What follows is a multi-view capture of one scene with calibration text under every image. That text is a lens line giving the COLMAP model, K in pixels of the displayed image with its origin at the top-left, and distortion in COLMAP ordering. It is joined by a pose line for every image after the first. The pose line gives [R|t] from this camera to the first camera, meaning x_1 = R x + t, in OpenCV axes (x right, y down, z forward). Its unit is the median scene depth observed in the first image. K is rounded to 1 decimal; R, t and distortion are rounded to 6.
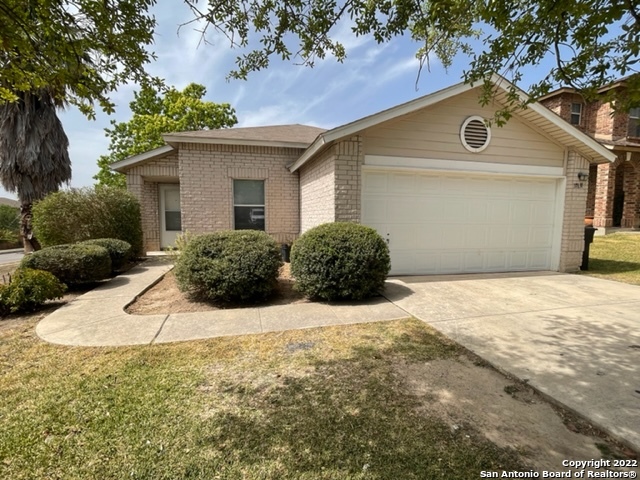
lens RADIAL K [[306.7, 0, 320.0], [0, 306.7, 240.0], [0, 0, 1]] dist [-0.002415, 0.000201]
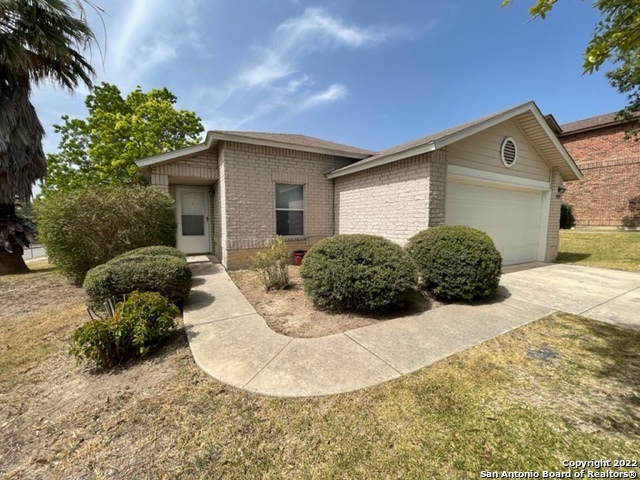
lens RADIAL K [[257.7, 0, 319.5], [0, 257.7, 242.2], [0, 0, 1]] dist [-0.001714, -0.000075]
pose [[0.966745, -0.022522, 0.254747, -0.687408], [0.020850, 0.999740, 0.009265, -0.020544], [-0.254890, -0.003645, 0.966963, 0.291481]]
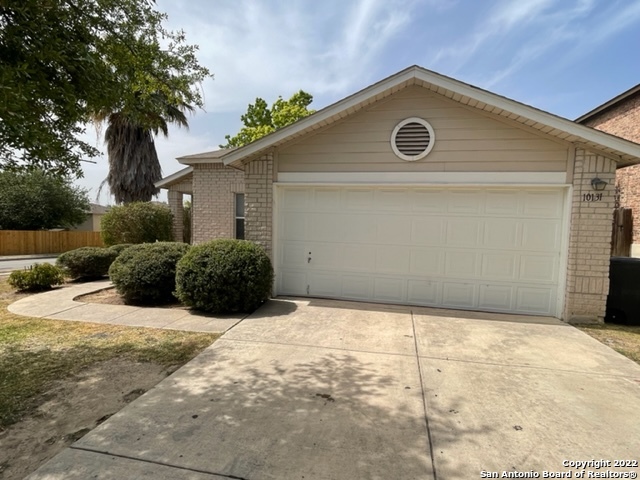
lens RADIAL K [[356.1, 0, 319.2], [0, 356.1, 242.5], [0, 0, 1]] dist [-0.005744, -0.000920]
pose [[0.894070, 0.043521, -0.445809, 1.026756], [-0.053083, 0.998550, -0.008977, -0.059528], [0.444772, 0.031691, 0.895083, 0.040450]]
